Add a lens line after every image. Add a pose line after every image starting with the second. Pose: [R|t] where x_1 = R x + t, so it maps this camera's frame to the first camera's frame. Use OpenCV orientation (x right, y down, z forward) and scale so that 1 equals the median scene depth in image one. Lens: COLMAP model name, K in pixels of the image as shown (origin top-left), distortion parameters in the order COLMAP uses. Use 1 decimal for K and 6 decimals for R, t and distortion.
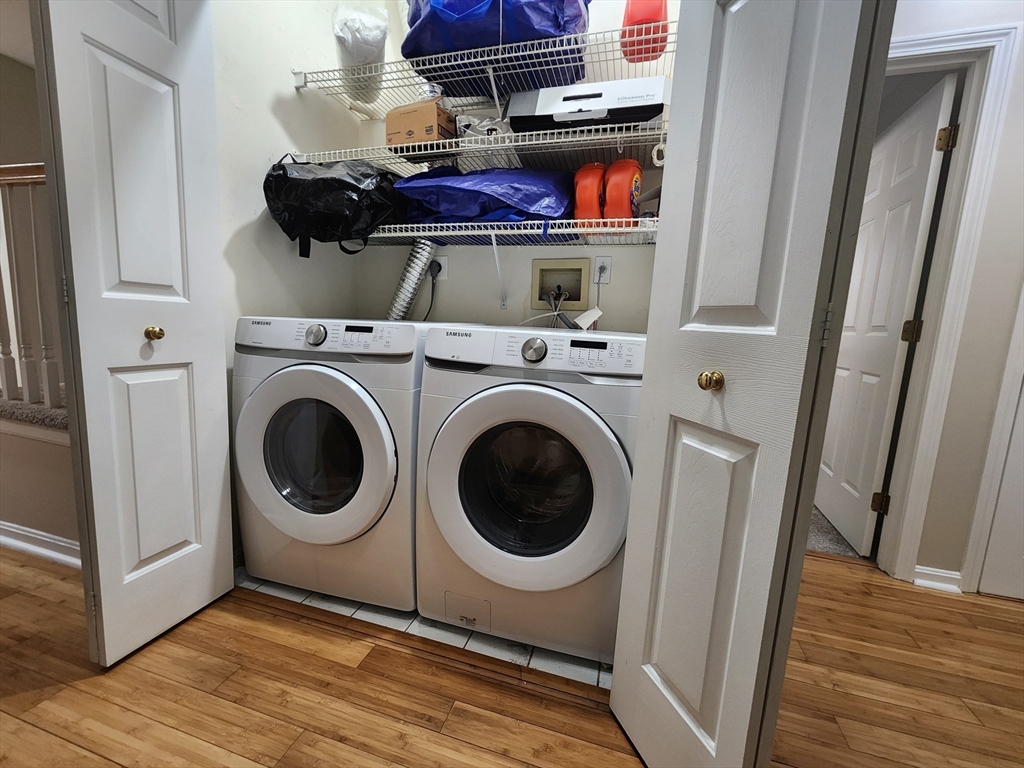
lens RADIAL K [[416.2, 0, 512.0], [0, 416.2, 384.0], [0, 0, 1]] dist [-0.000027, -0.000034]
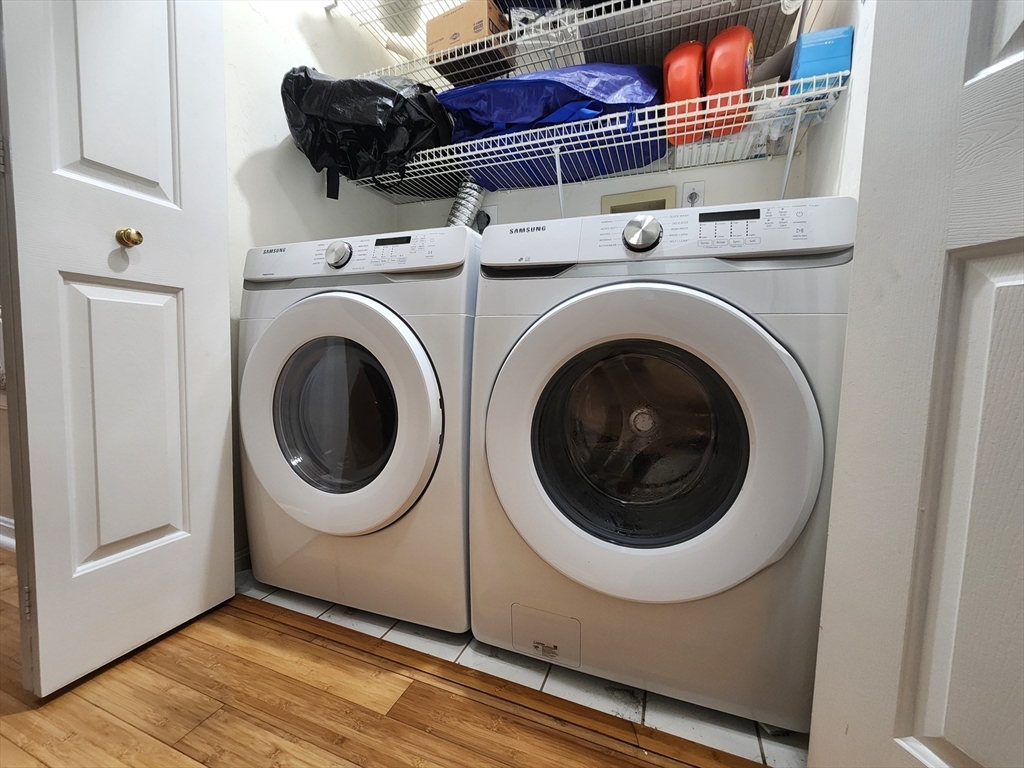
lens RADIAL K [[415.1, 0, 512.0], [0, 415.1, 384.0], [0, 0, 1]] dist [0.000003, 0.000033]
pose [[0.995986, -0.022484, -0.086637, -0.092853], [0.016285, 0.997300, -0.071613, 0.184430], [0.088013, 0.069915, 0.993663, 0.289331]]
